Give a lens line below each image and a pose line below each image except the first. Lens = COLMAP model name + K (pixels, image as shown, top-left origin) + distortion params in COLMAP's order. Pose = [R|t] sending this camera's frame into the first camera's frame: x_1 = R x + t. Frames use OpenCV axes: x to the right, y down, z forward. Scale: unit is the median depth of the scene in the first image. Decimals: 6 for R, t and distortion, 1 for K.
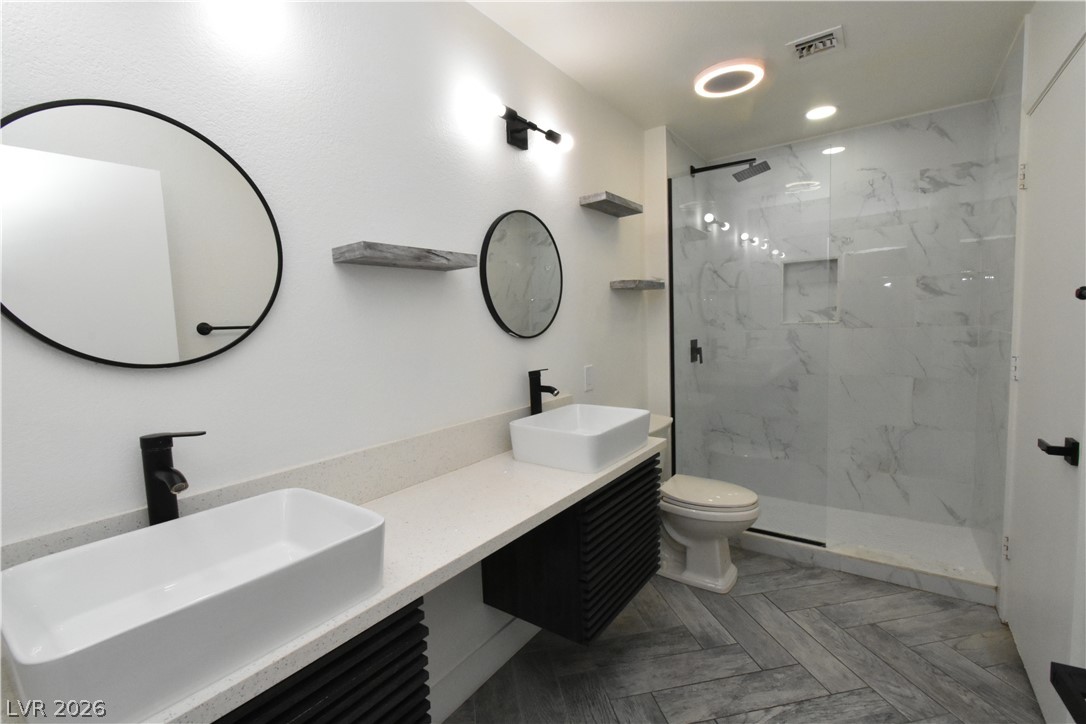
lens RADIAL K [[479.7, 0, 540.4], [0, 479.7, 363.1], [0, 0, 1]] dist [0.008049, -0.004571]
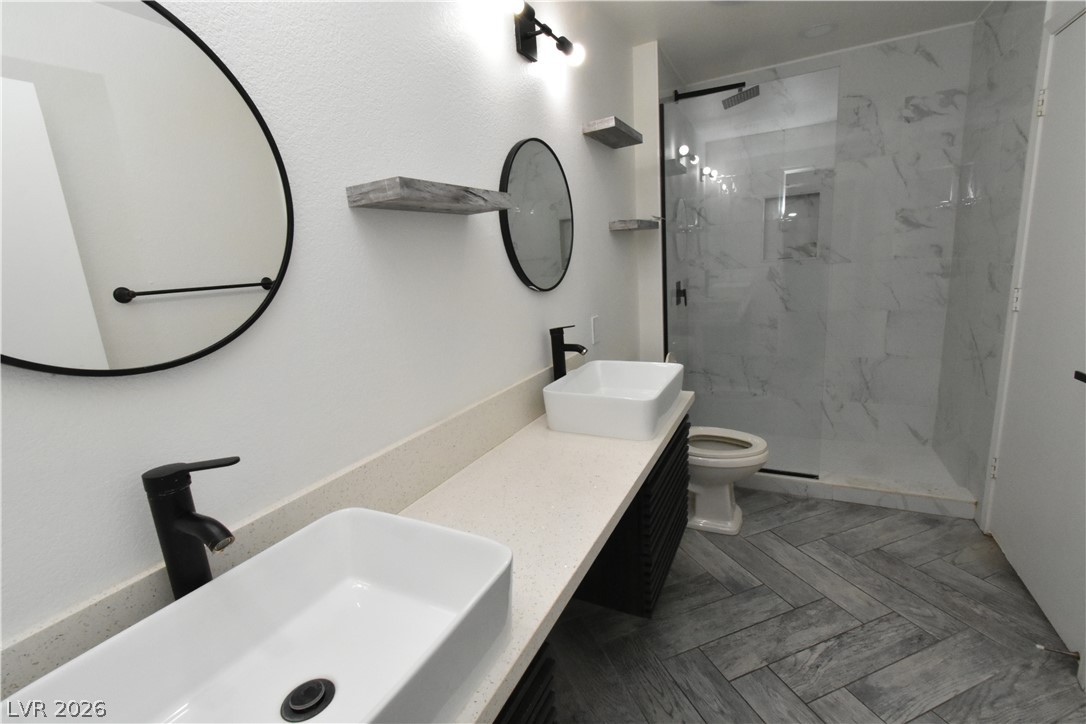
lens RADIAL K [[479.7, 0, 542.0], [0, 479.7, 362.4], [0, 0, 1]] dist [0.008049, -0.004571]
pose [[0.987486, -0.065867, 0.143296, -0.129909], [0.048644, 0.991516, 0.120537, -0.022157], [-0.150020, -0.112058, 0.982312, 0.094971]]
